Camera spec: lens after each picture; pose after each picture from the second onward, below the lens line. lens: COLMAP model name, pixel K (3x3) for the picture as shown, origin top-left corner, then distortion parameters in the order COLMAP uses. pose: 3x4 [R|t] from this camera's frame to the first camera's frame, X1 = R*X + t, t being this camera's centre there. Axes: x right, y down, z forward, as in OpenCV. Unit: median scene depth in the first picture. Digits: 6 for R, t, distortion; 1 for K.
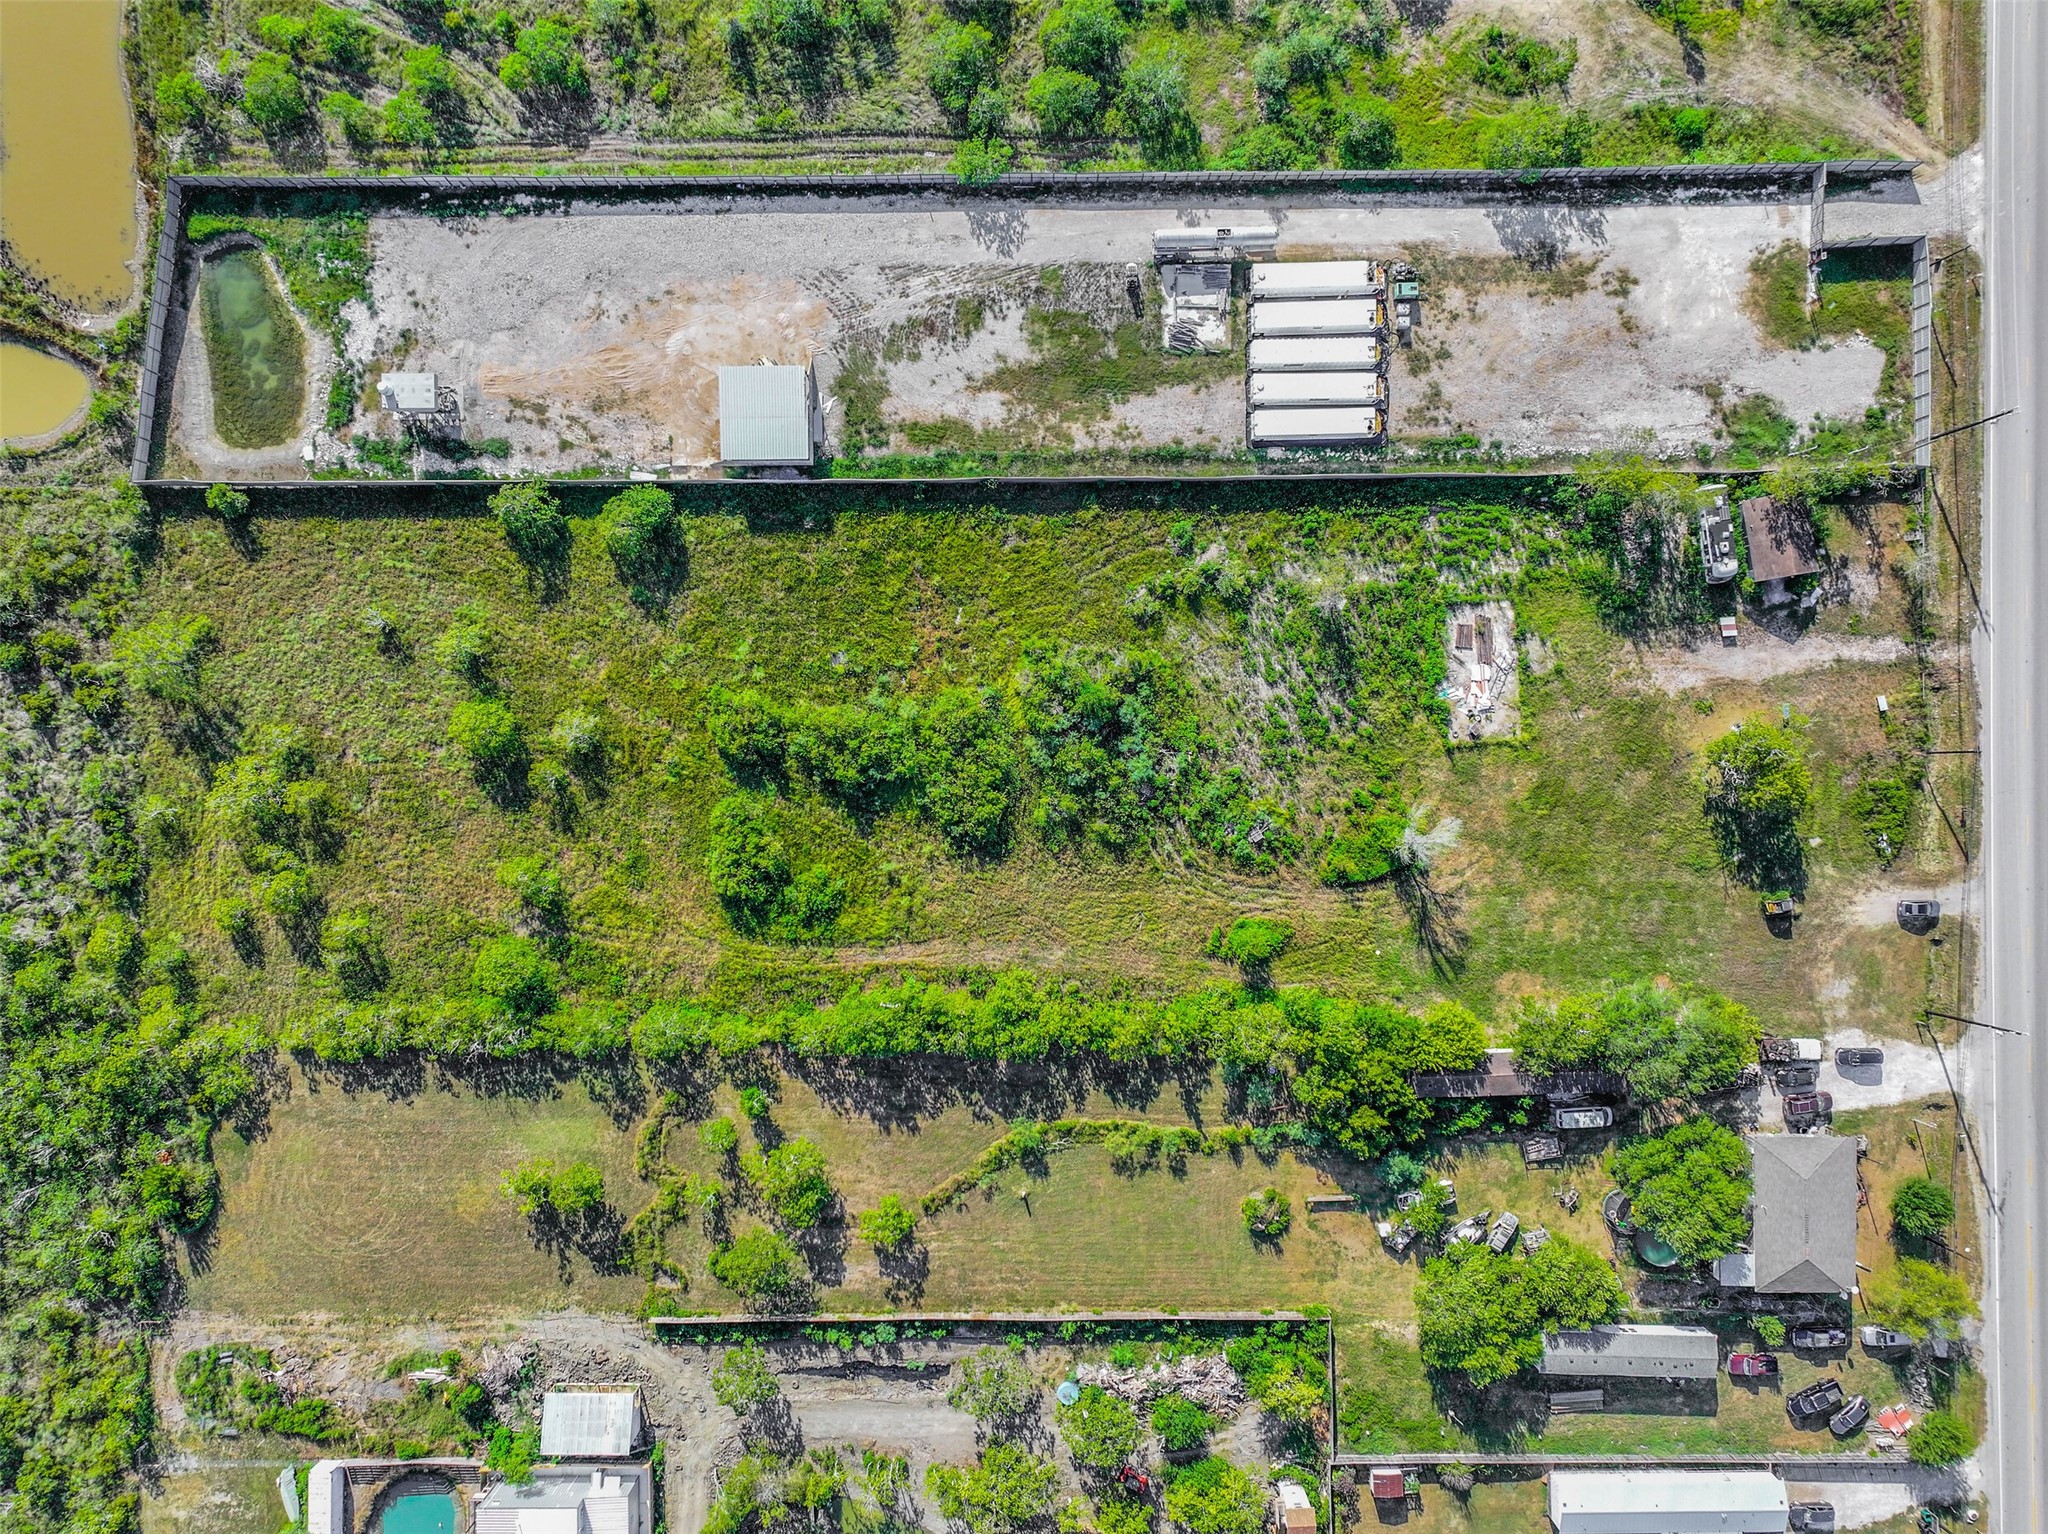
lens RADIAL K [[1434.0, 0, 1023.7], [0, 1434.0, 775.7], [0, 0, 1]] dist [0.014864, 0.009509]
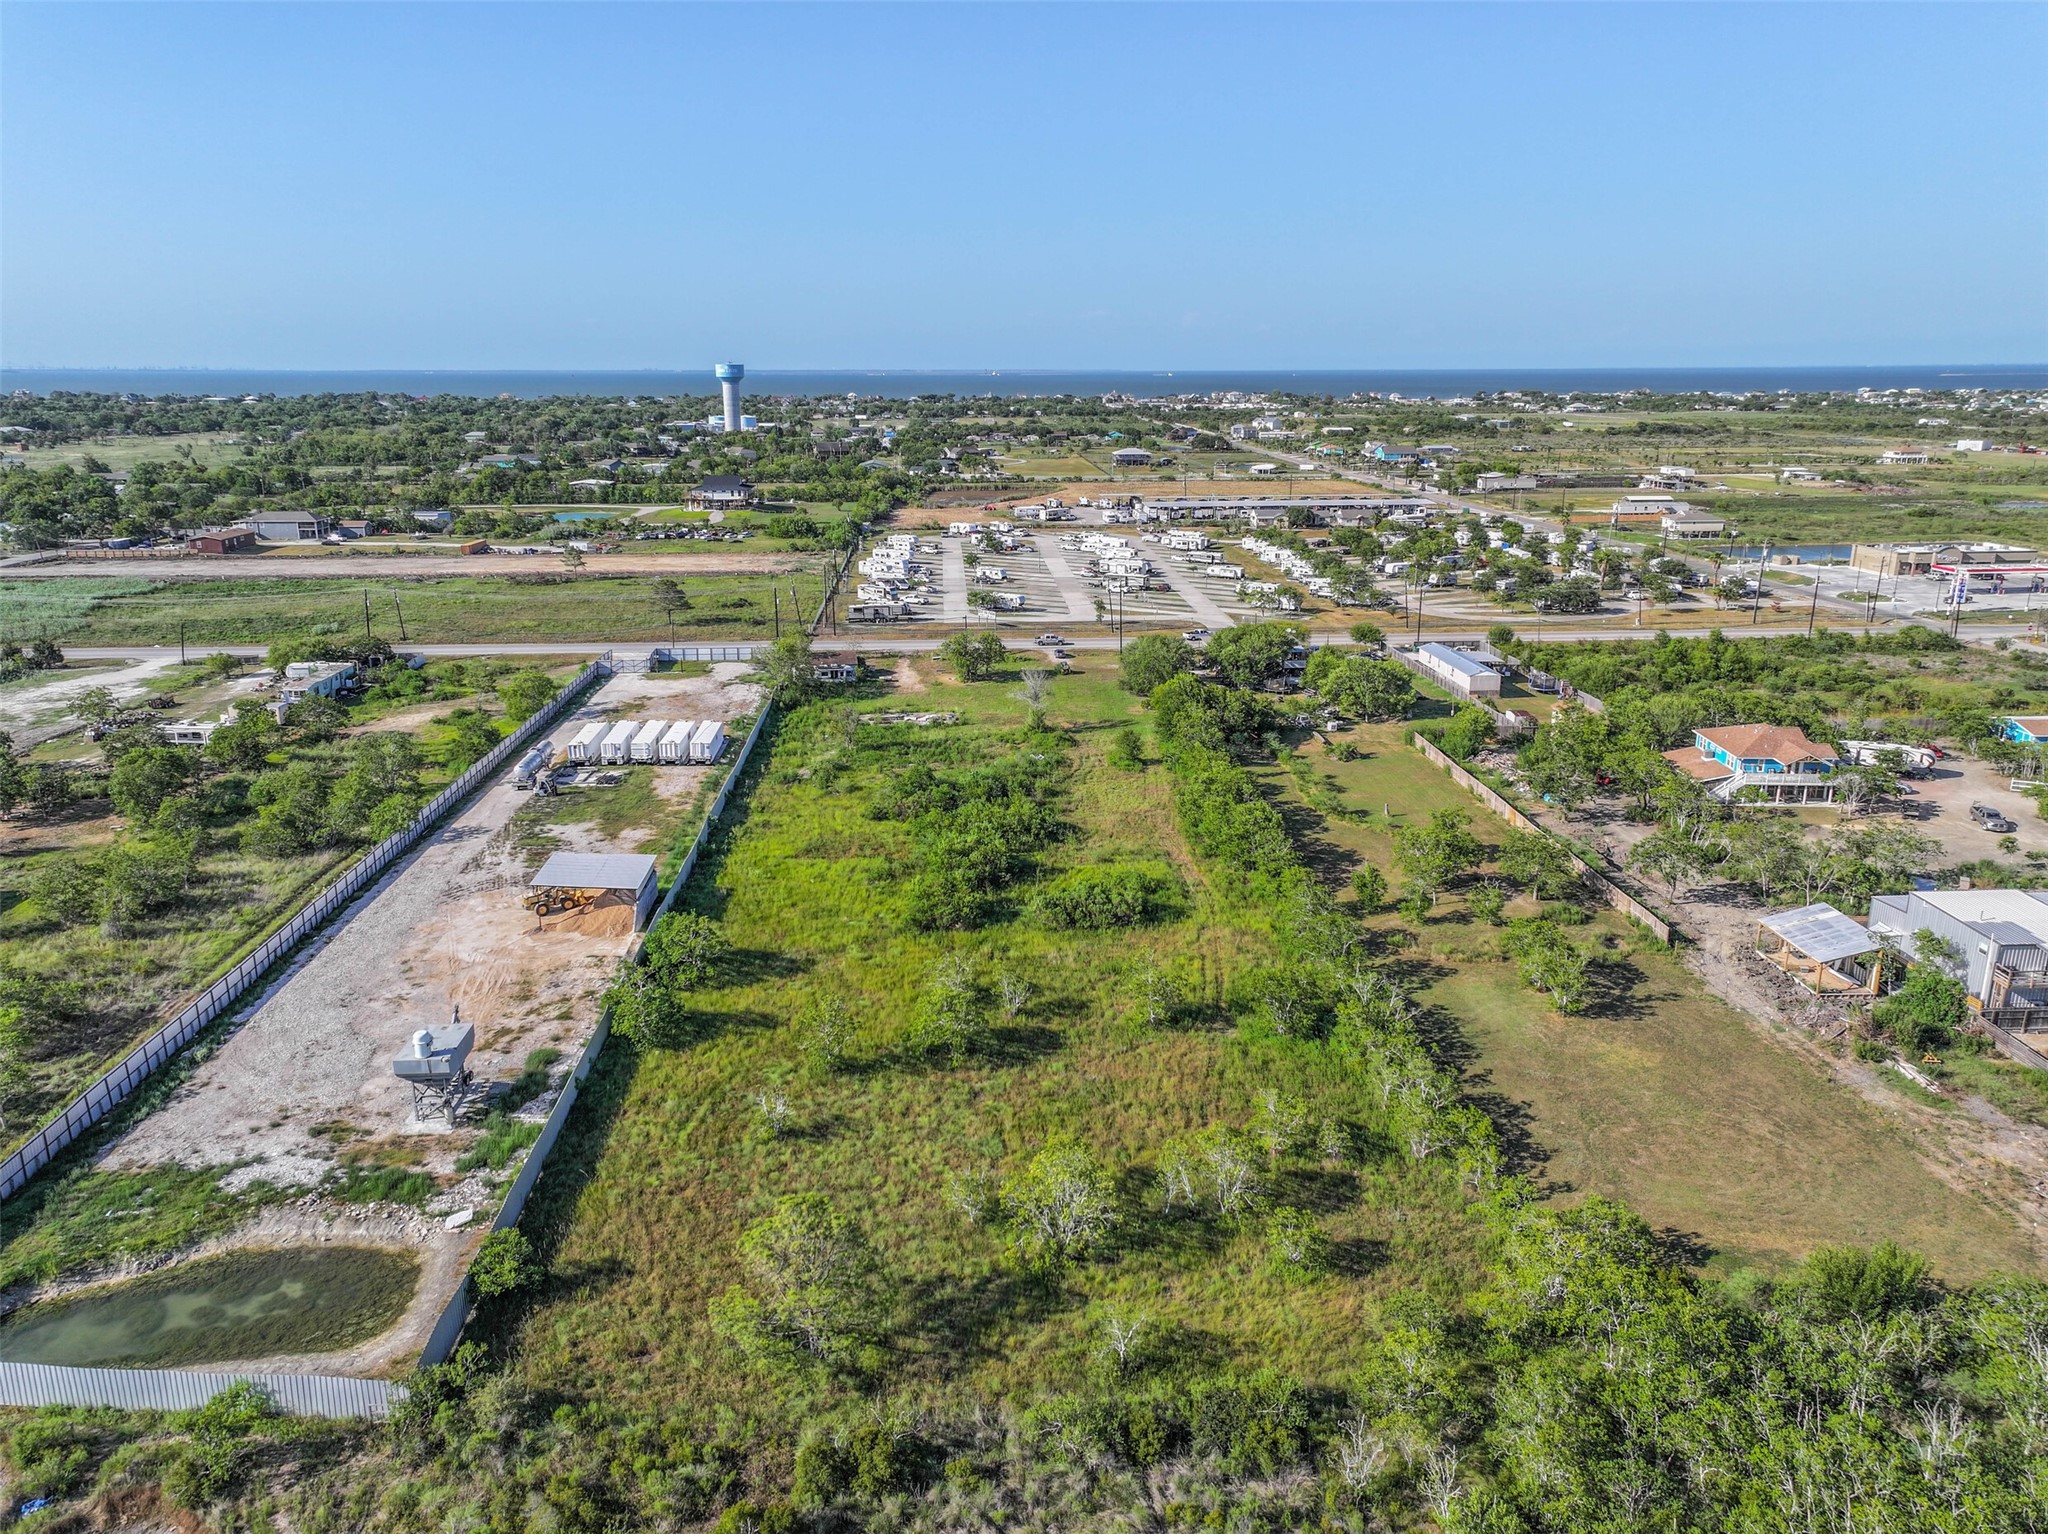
lens RADIAL K [[1434.0, 0, 1019.4], [0, 1434.0, 775.5], [0, 0, 1]] dist [0.014864, 0.009509]
pose [[-0.044542, -0.266538, 0.962795, -1.004929], [0.998985, -0.018346, 0.041138, -0.024345], [0.006699, 0.963650, 0.267085, 0.685265]]
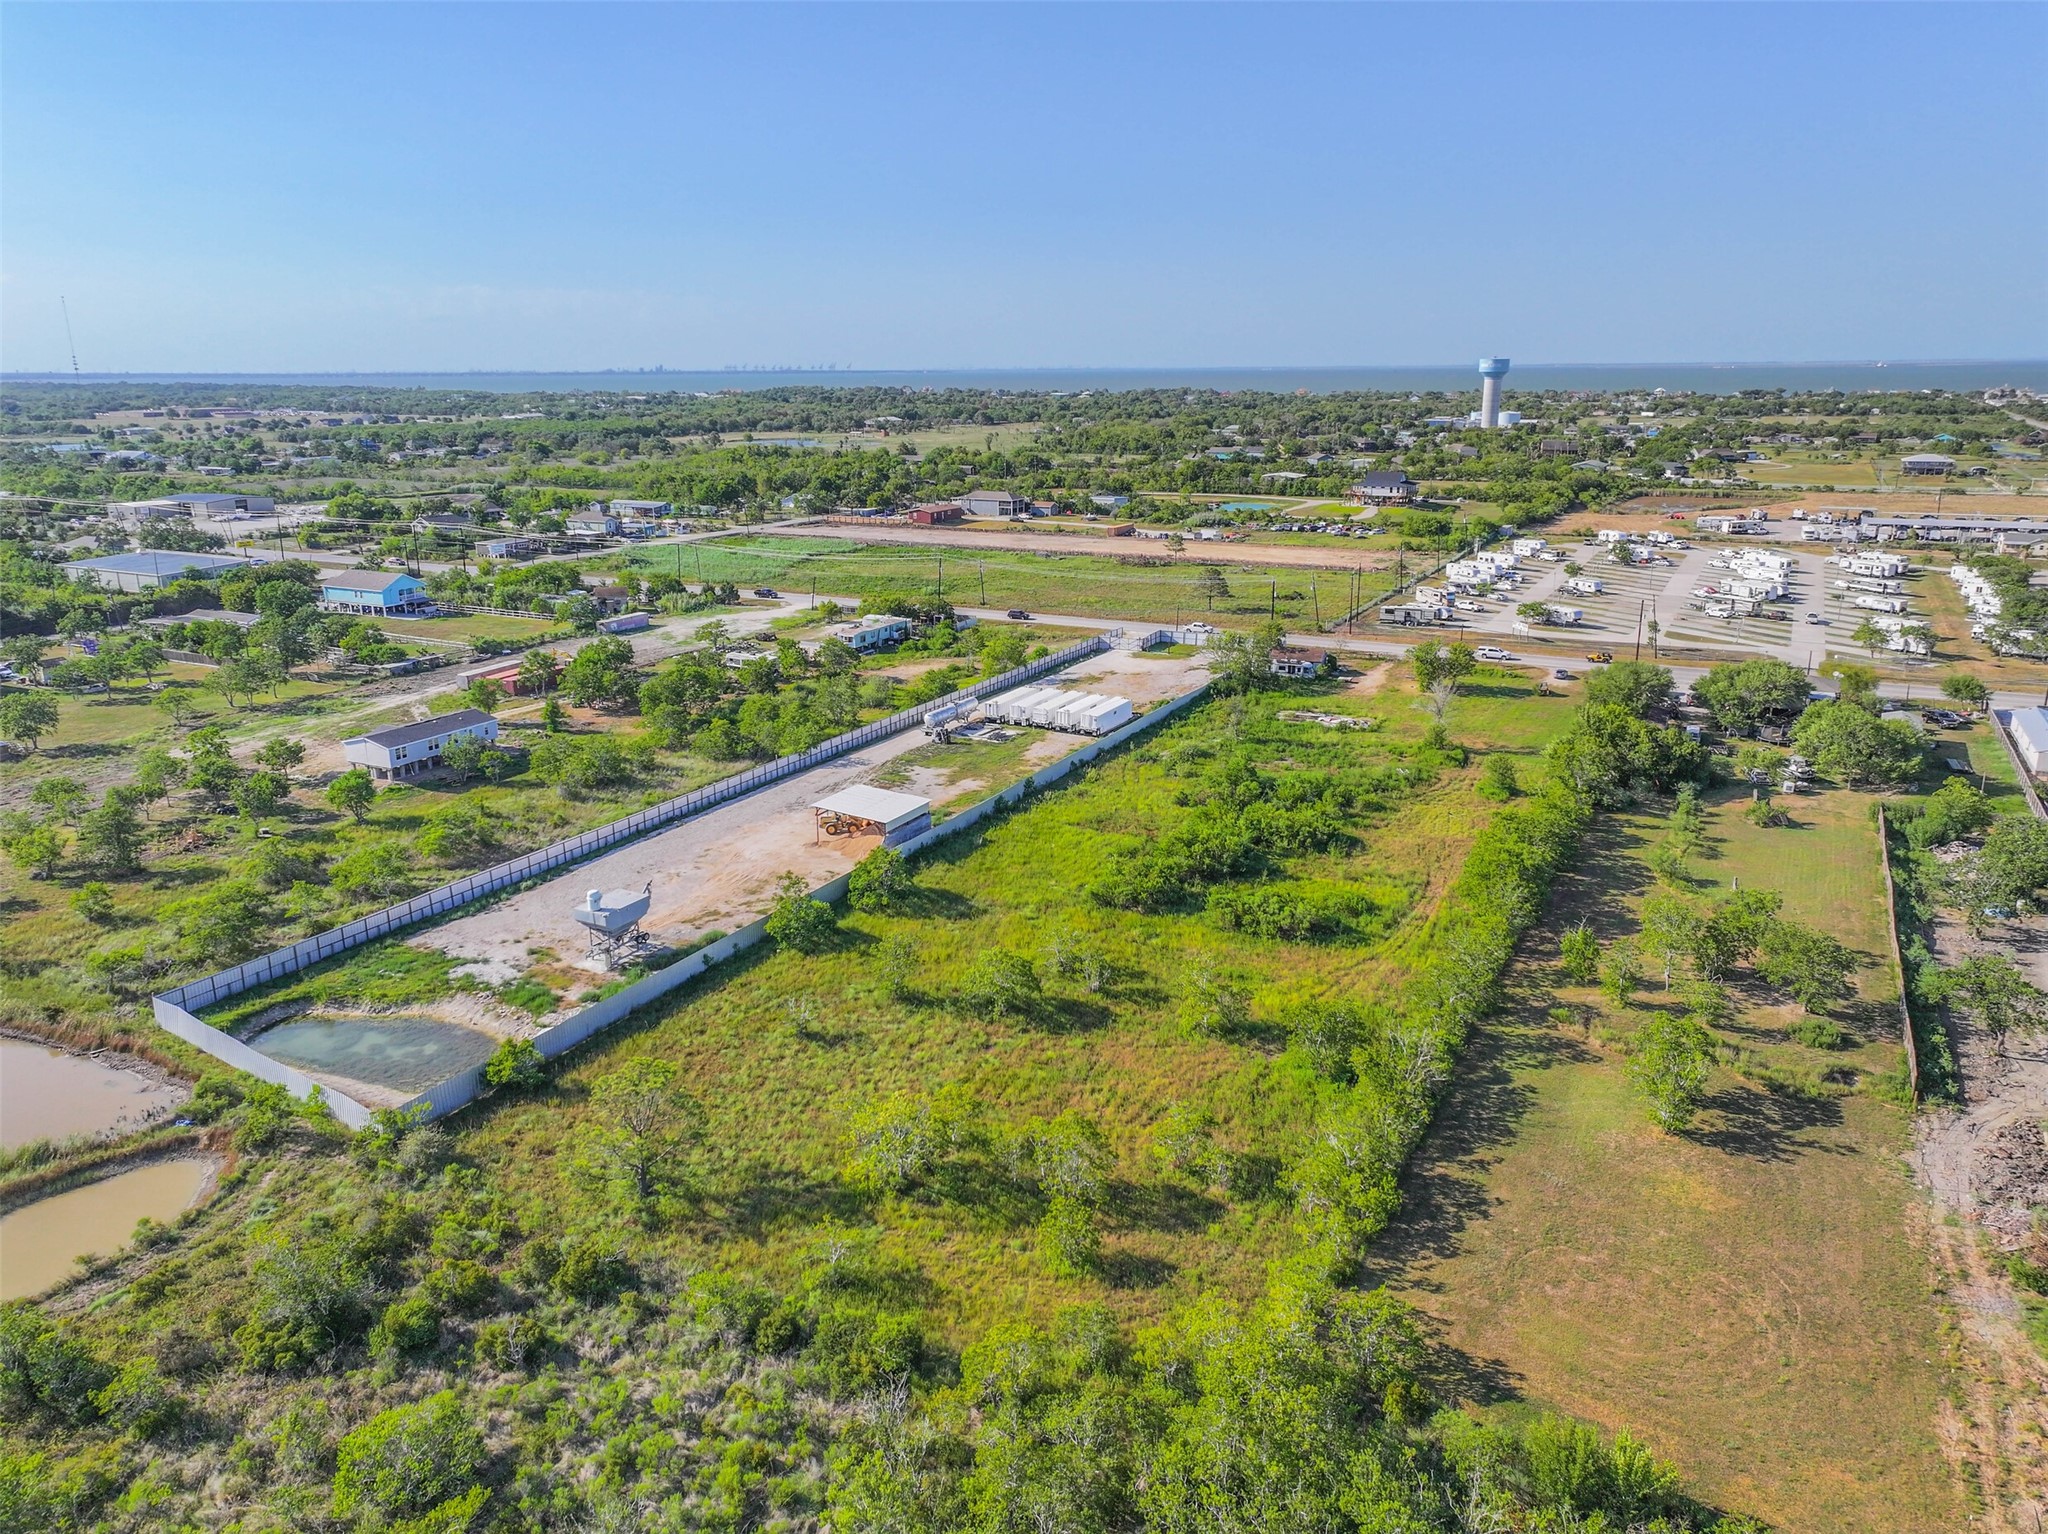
lens RADIAL K [[1434.0, 0, 1016.7], [0, 1434.0, 765.1], [0, 0, 1]] dist [0.014864, 0.009509]
pose [[0.481486, -0.231145, 0.845425, -0.967340], [0.876425, 0.119177, -0.466557, 0.308036], [0.007087, 0.965593, 0.259963, 0.684419]]
